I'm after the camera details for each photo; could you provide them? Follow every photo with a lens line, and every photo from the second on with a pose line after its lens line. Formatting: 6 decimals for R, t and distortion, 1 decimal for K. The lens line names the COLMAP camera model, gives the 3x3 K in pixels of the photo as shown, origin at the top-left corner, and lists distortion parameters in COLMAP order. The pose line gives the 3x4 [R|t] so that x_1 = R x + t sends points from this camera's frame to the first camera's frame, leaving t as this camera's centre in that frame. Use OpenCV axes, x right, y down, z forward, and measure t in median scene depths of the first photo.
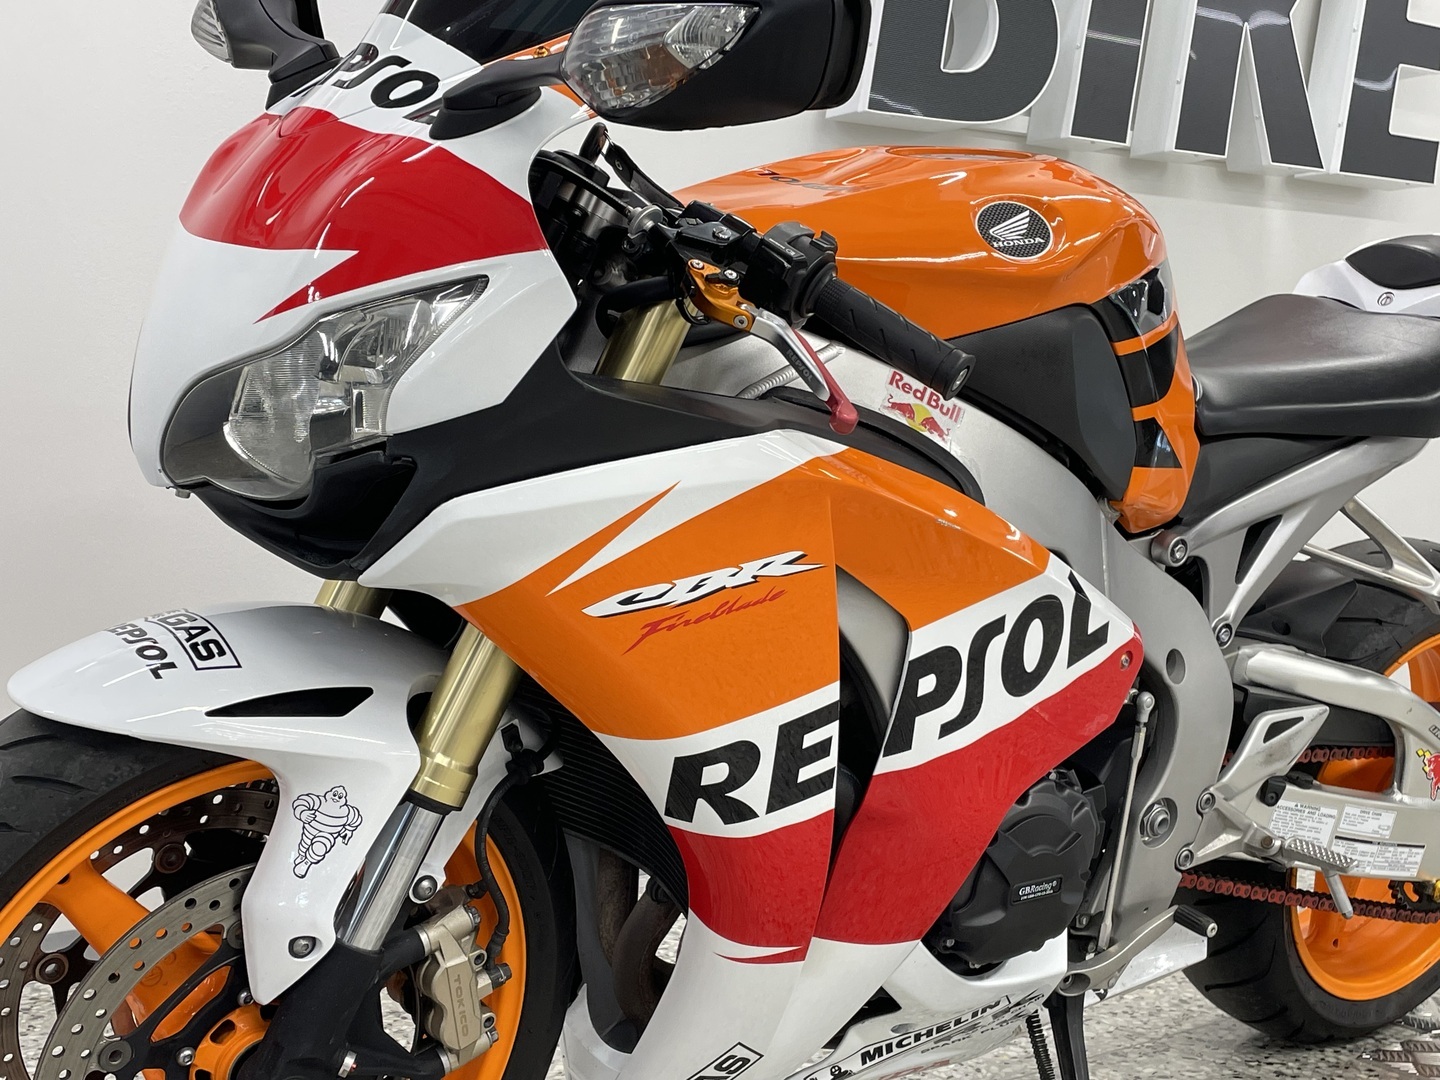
lens RADIAL K [[1807.9, 0, 731.7], [0, 1807.9, 537.1], [0, 0, 1]] dist [0.076077, 0.000000]
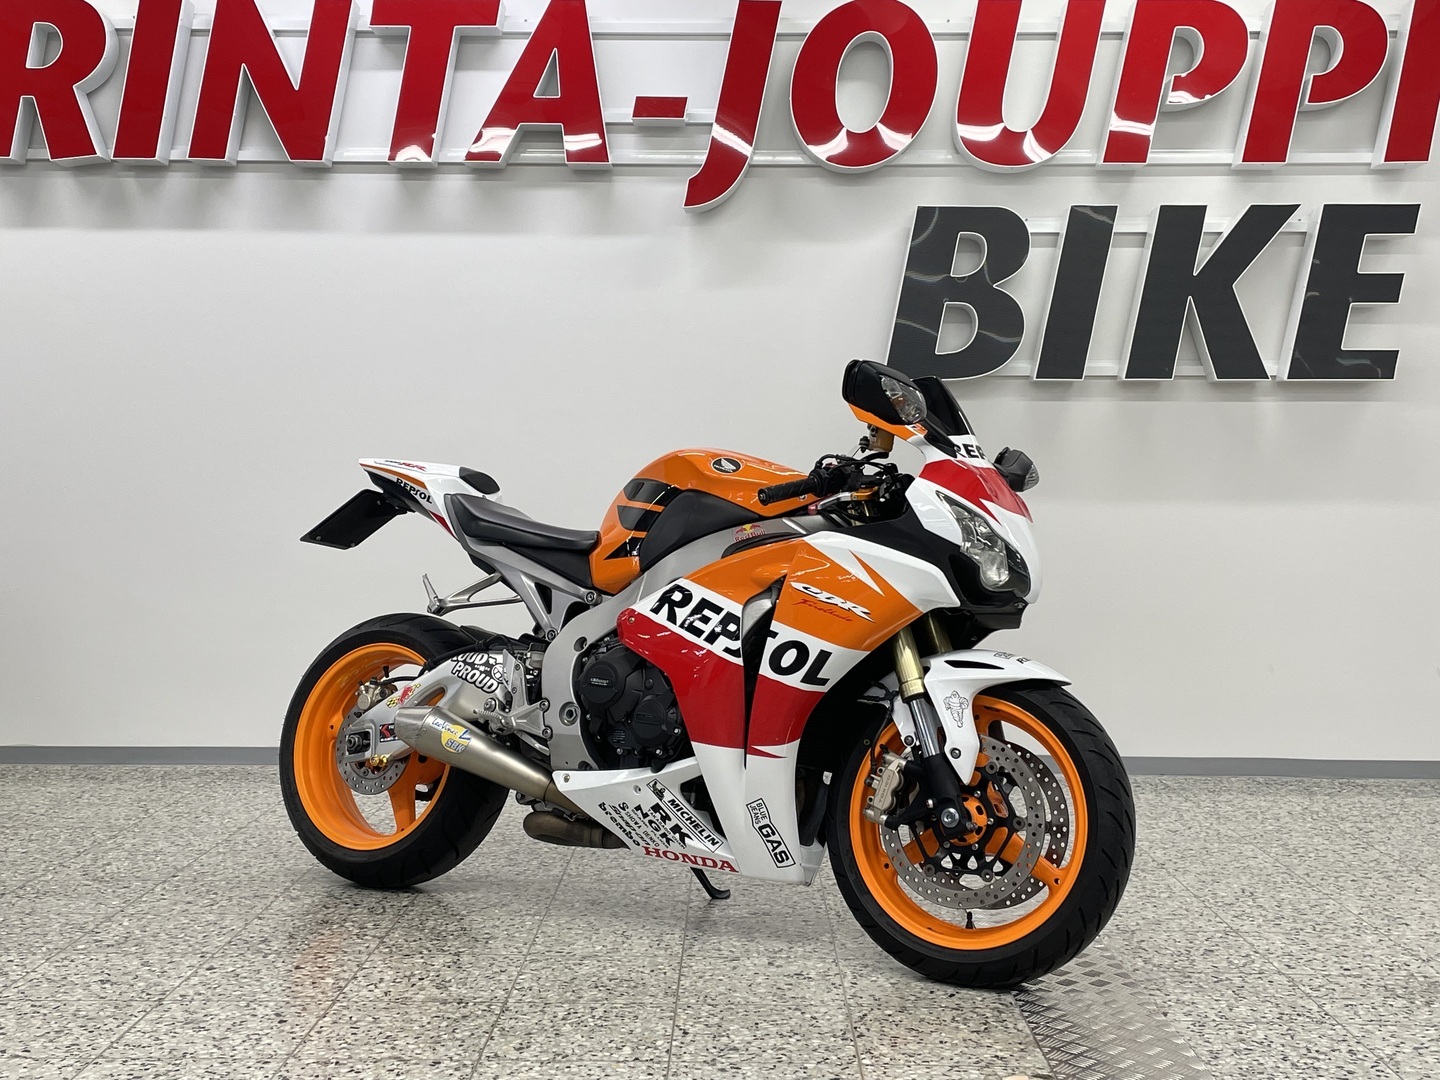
lens RADIAL K [[1707.5, 0, 712.9], [0, 1707.5, 535.0], [0, 0, 1]] dist [0.063021, 0.000000]
pose [[0.800319, 0.013054, -0.599433, 2.172671], [-0.037313, 0.998909, -0.028065, -0.030052], [0.598413, 0.044828, 0.799933, -1.161117]]
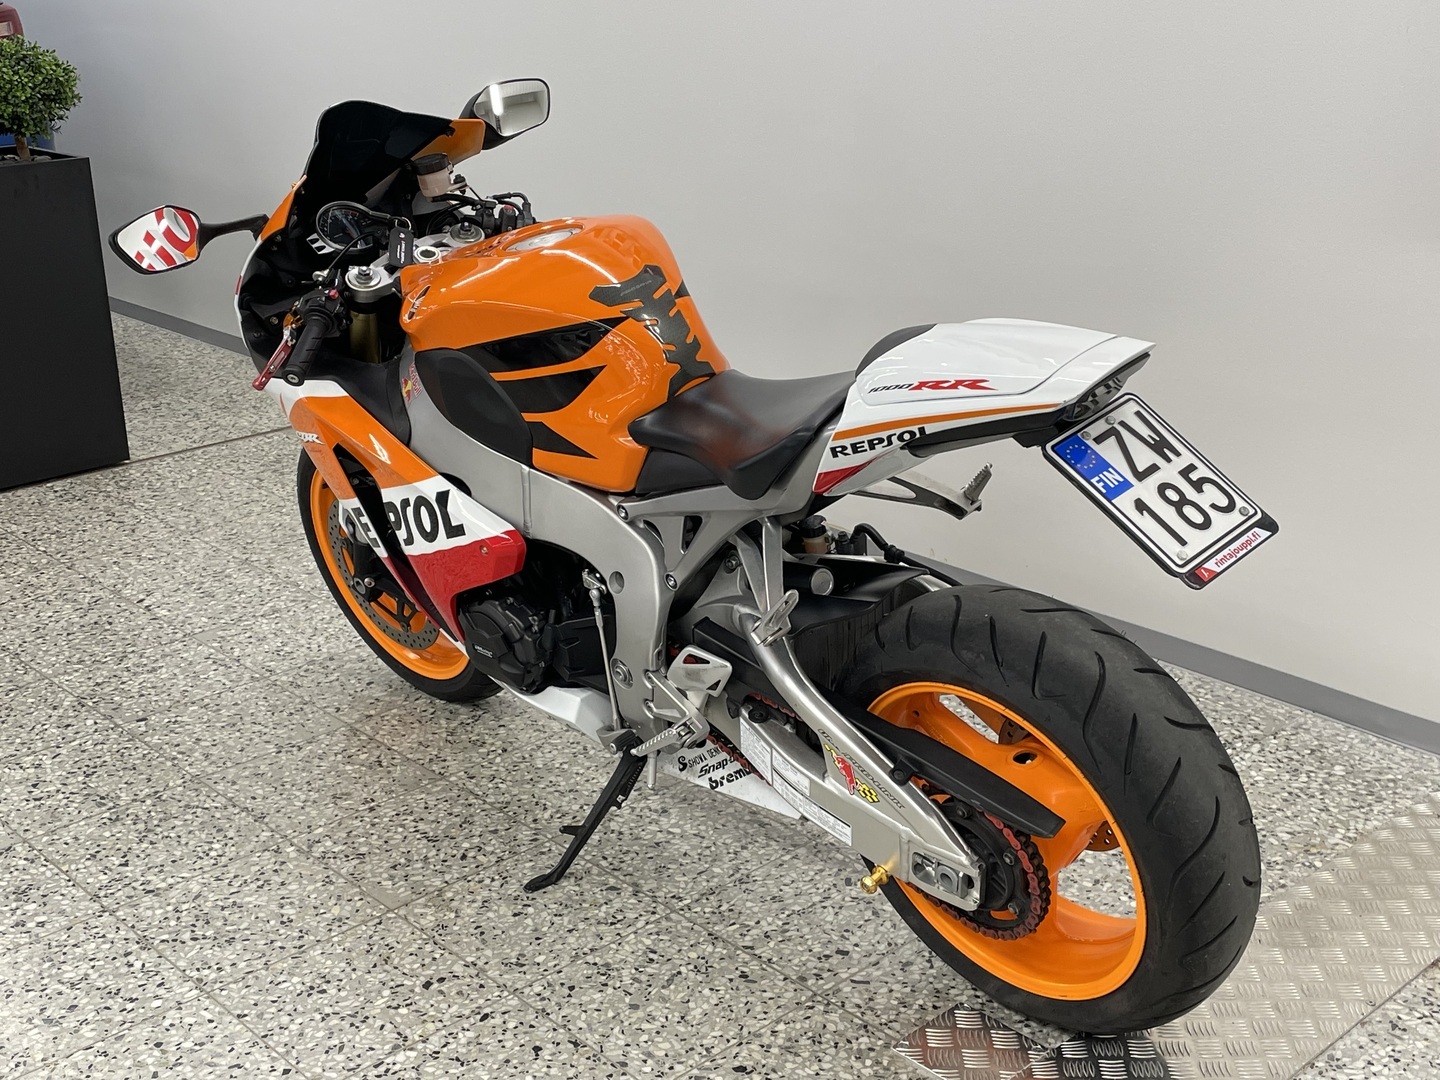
lens RADIAL K [[1807.9, 0, 714.9], [0, 1807.9, 534.2], [0, 0, 1]] dist [0.076077, 0.000000]
pose [[0.117745, 0.324274, -0.938607, 2.039918], [-0.042880, 0.945960, 0.321435, -0.562980], [0.992118, 0.002400, 0.125287, 1.084186]]
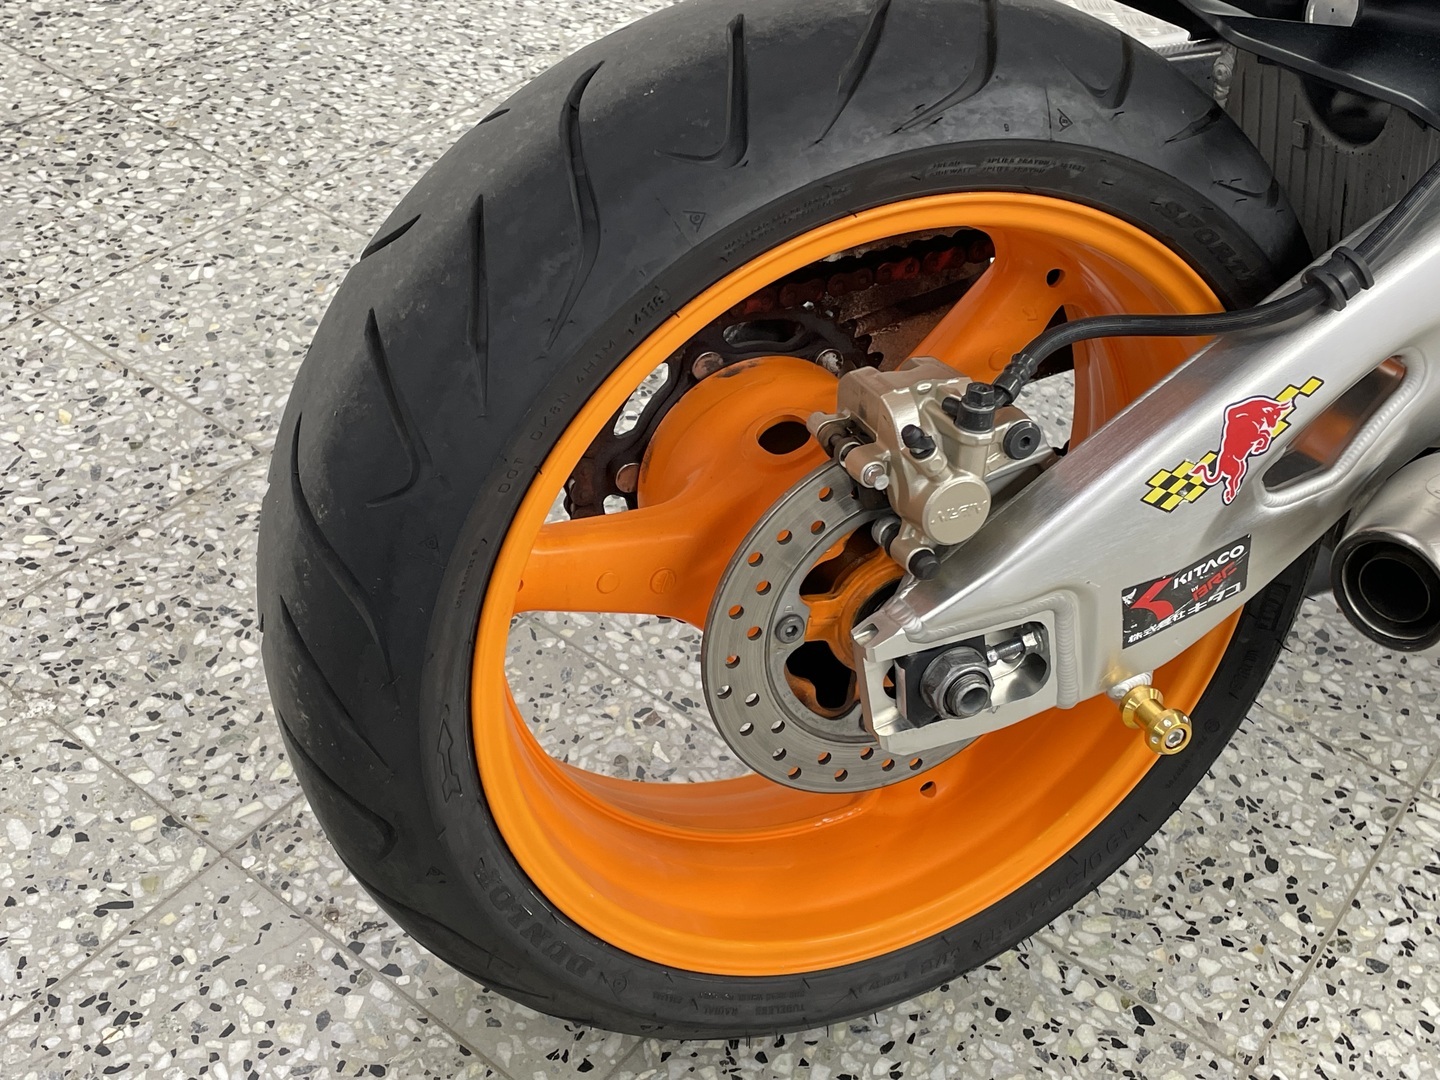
lens RADIAL K [[1707.5, 0, 704.5], [0, 1707.5, 518.6], [0, 0, 1]] dist [0.063021, 0.000000]
pose [[0.957545, -0.138583, 0.252788, -0.171230], [-0.047414, 0.789227, 0.612268, -0.169951], [-0.284357, -0.598260, 0.749150, 0.314729]]
